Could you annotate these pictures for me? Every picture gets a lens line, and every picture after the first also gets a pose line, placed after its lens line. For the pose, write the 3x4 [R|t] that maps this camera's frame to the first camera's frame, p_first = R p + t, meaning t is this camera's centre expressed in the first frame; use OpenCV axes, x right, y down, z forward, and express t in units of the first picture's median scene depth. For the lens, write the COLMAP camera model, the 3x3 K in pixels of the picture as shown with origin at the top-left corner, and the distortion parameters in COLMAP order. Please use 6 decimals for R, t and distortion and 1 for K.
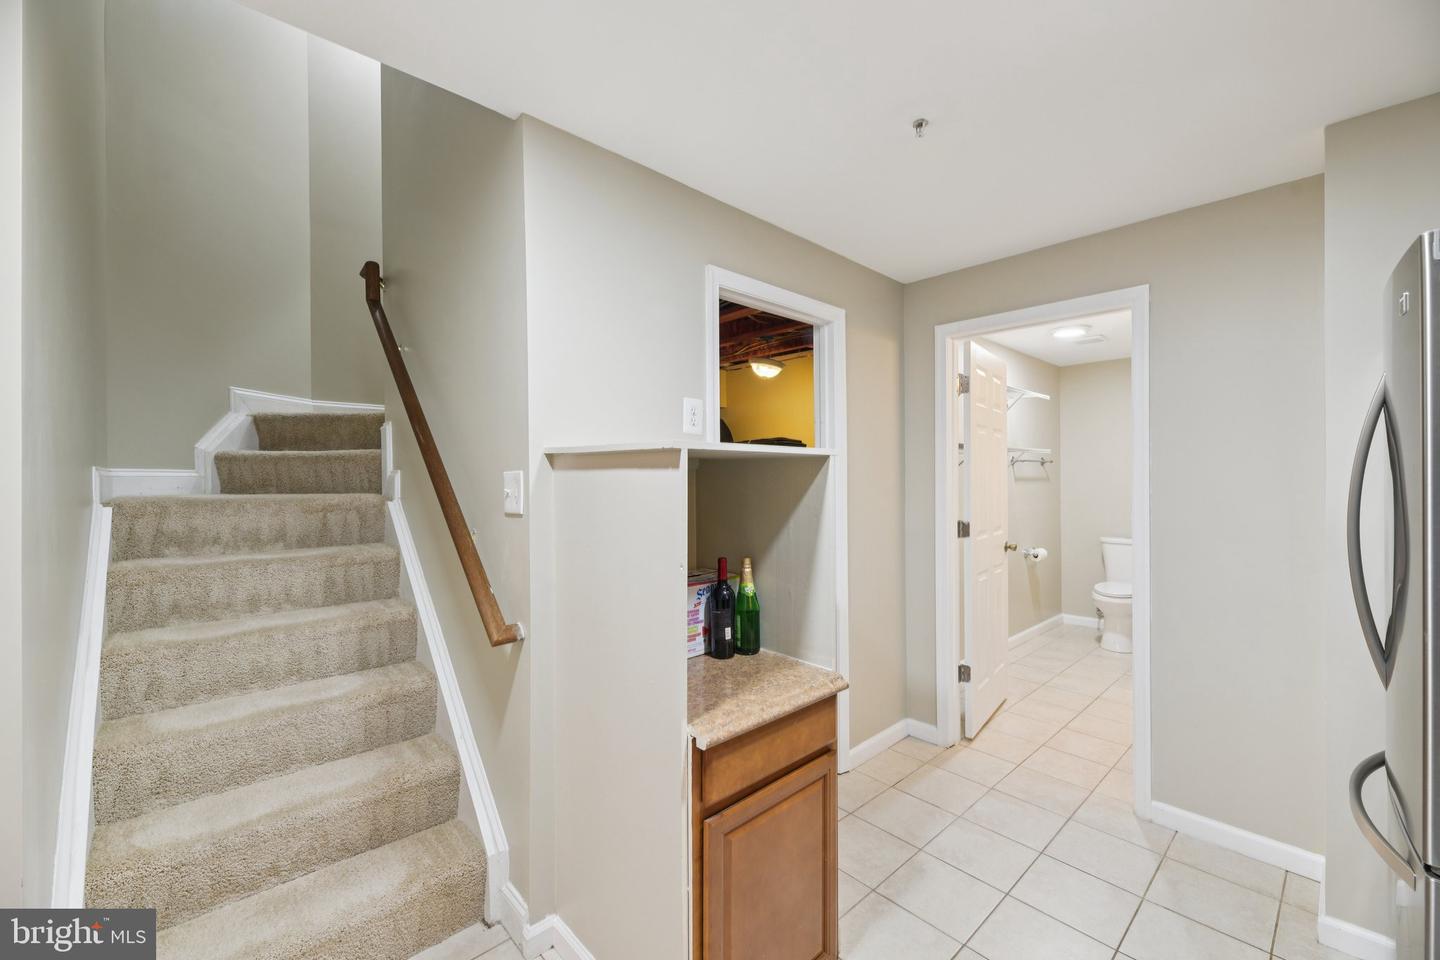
lens RADIAL K [[578.4, 0, 727.2], [0, 578.4, 474.3], [0, 0, 1]] dist [0.015993, -0.008099]
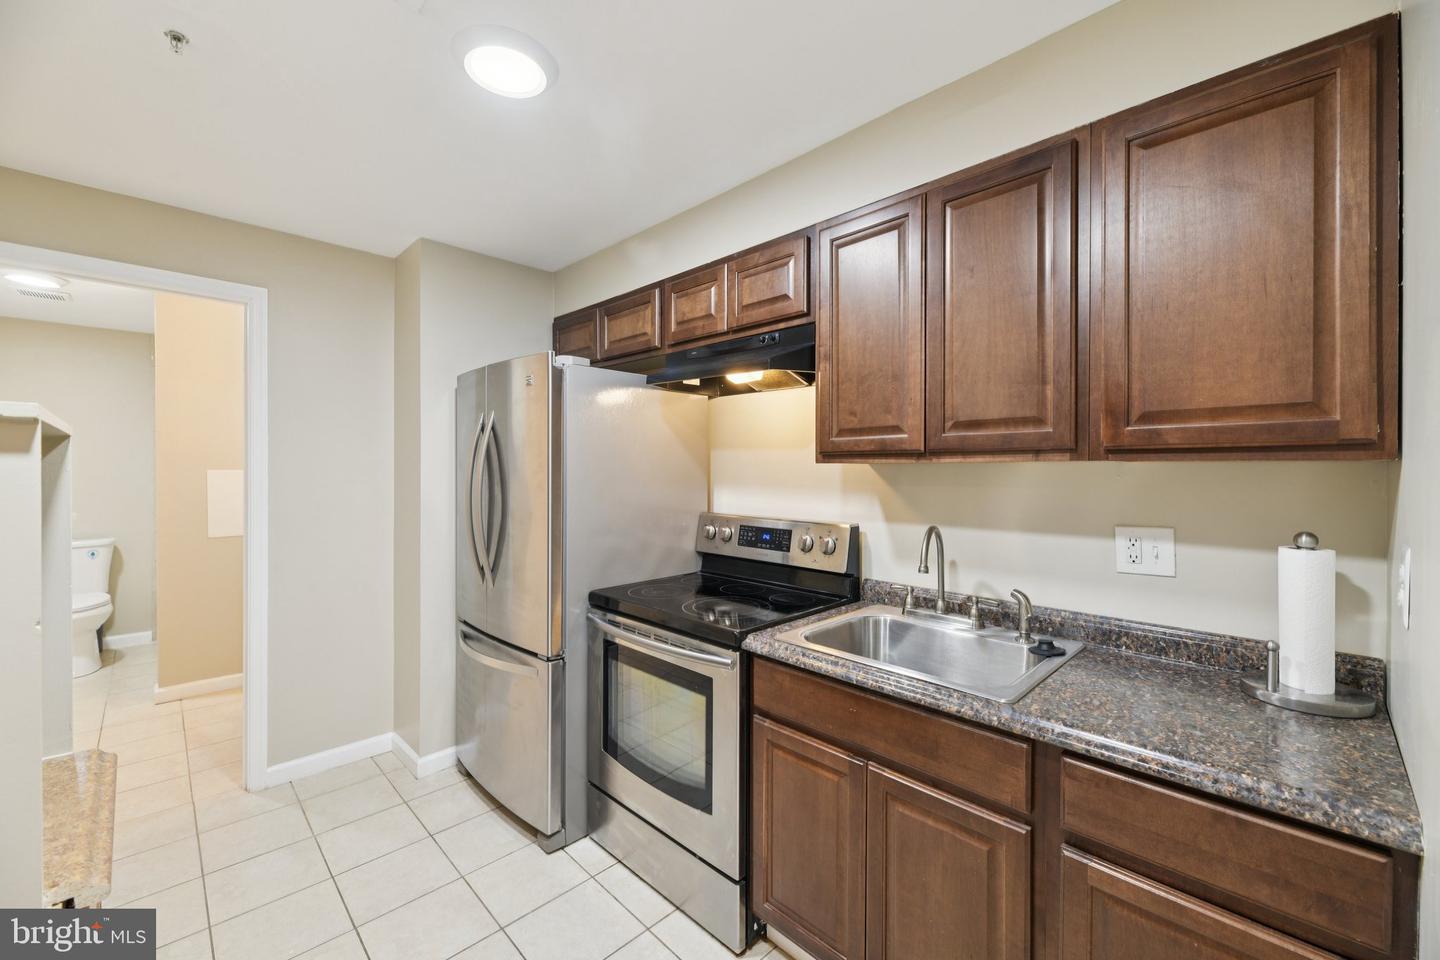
lens RADIAL K [[578.4, 0, 727.2], [0, 578.4, 474.3], [0, 0, 1]] dist [0.015993, -0.008099]
pose [[-0.029937, -0.008283, 0.999517, -0.379897], [-0.004462, 0.999957, 0.008153, 0.001174], [-0.999542, -0.004216, -0.029973, 0.186372]]
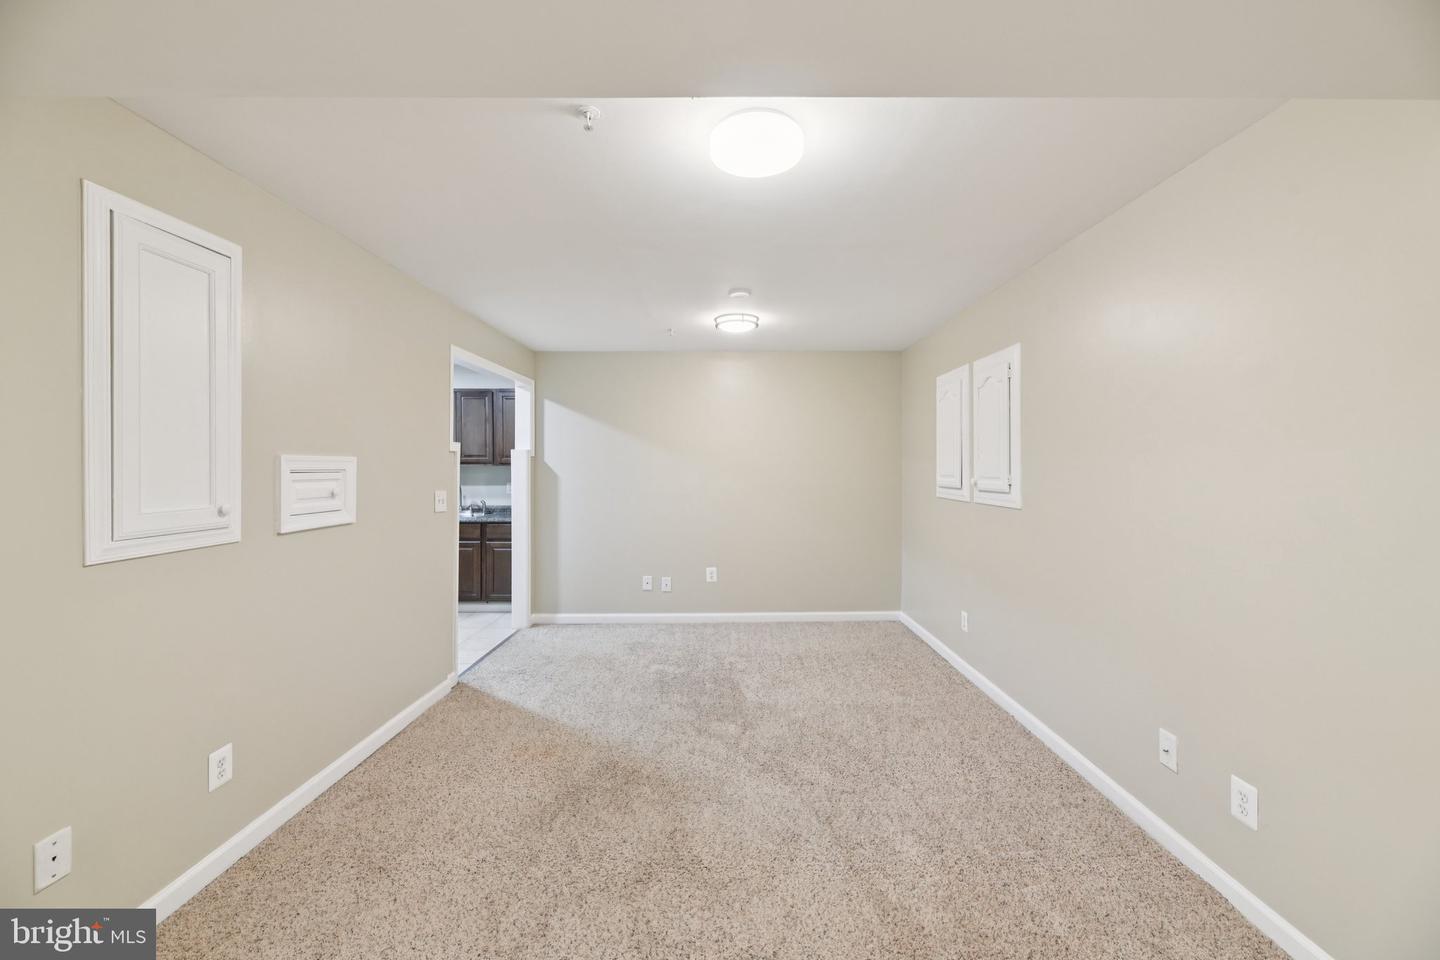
lens RADIAL K [[577.8, 0, 725.1], [0, 577.8, 464.7], [0, 0, 1]] dist [0.013272, -0.006011]
pose [[-0.732935, 0.003496, 0.680290, -2.274642], [0.000560, 0.999990, -0.004537, -0.001413], [-0.680299, -0.002944, -0.732929, 0.985640]]
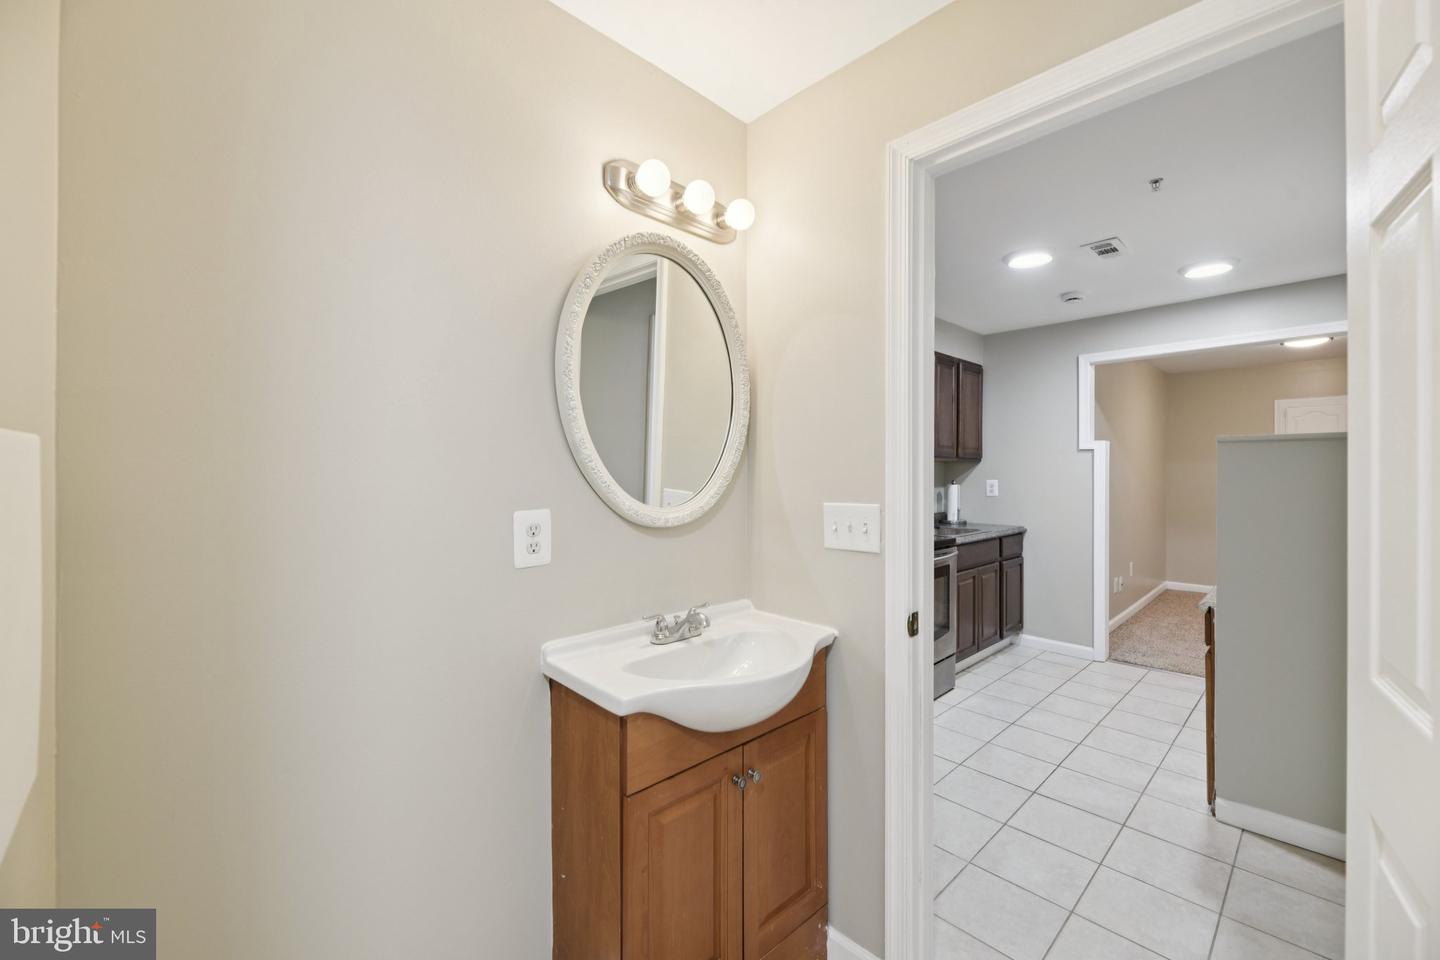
lens RADIAL K [[584.8, 0, 728.8], [0, 584.8, 470.5], [0, 0, 1]] dist [0.002639, -0.000251]
pose [[-0.999813, -0.000069, -0.019338, 0.967764], [0.000000, 0.999994, -0.003559, 0.028578], [0.019338, -0.003558, -0.999807, 1.699686]]
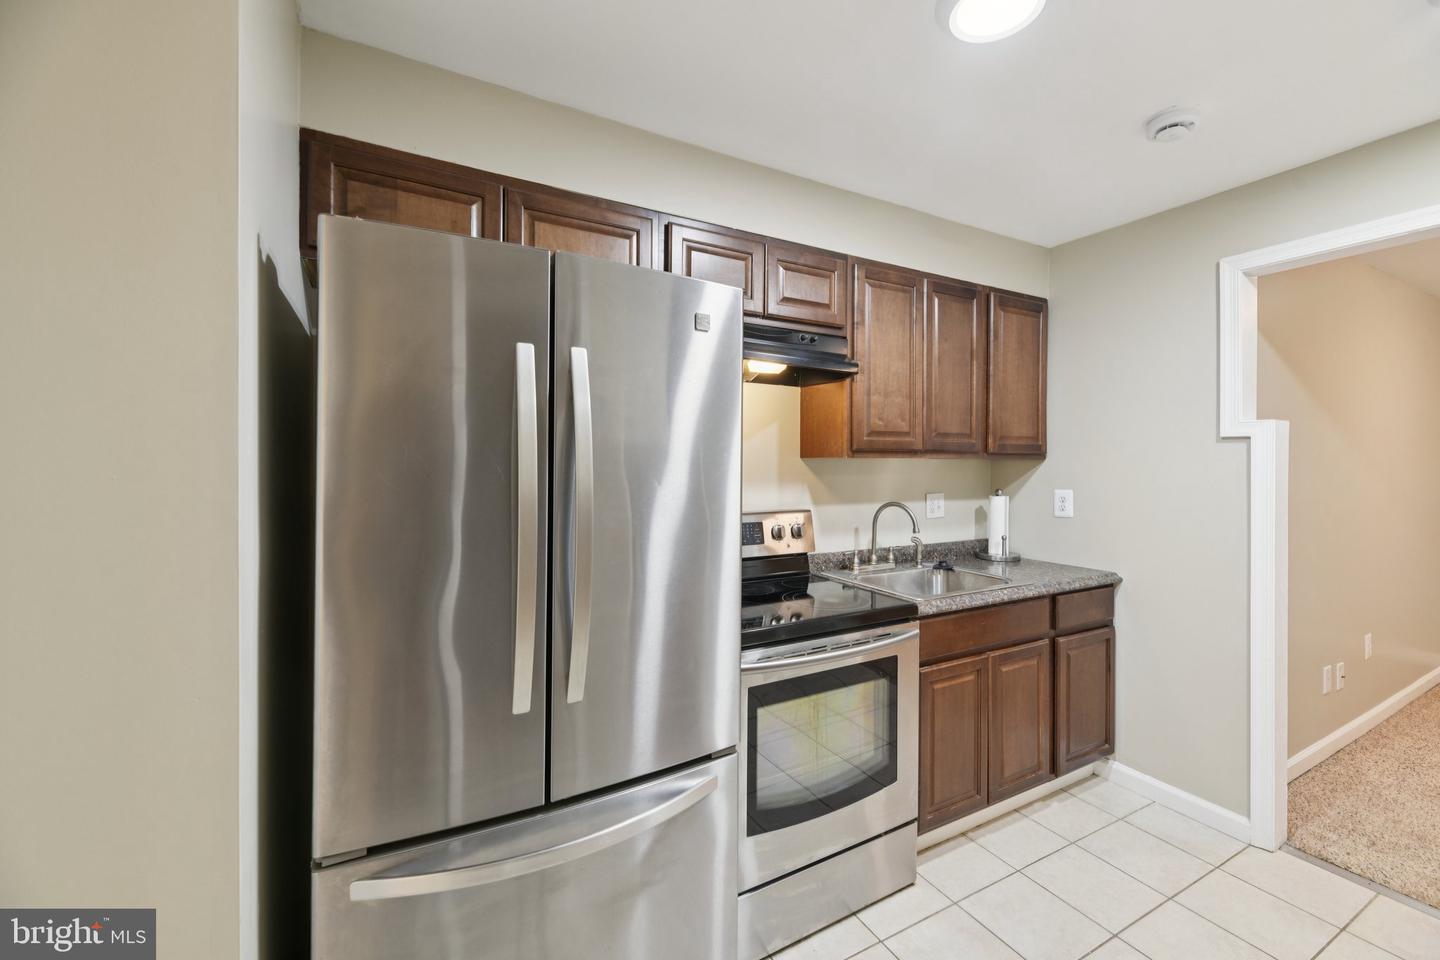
lens RADIAL K [[591.7, 0, 723.6], [0, 591.7, 459.9], [0, 0, 1]] dist [-0.002686, -0.000620]
pose [[-0.968684, -0.001754, 0.248292, 0.392541], [-0.003654, 0.999967, -0.007188, 0.003678], [-0.248272, -0.007870, -0.968659, 1.044484]]
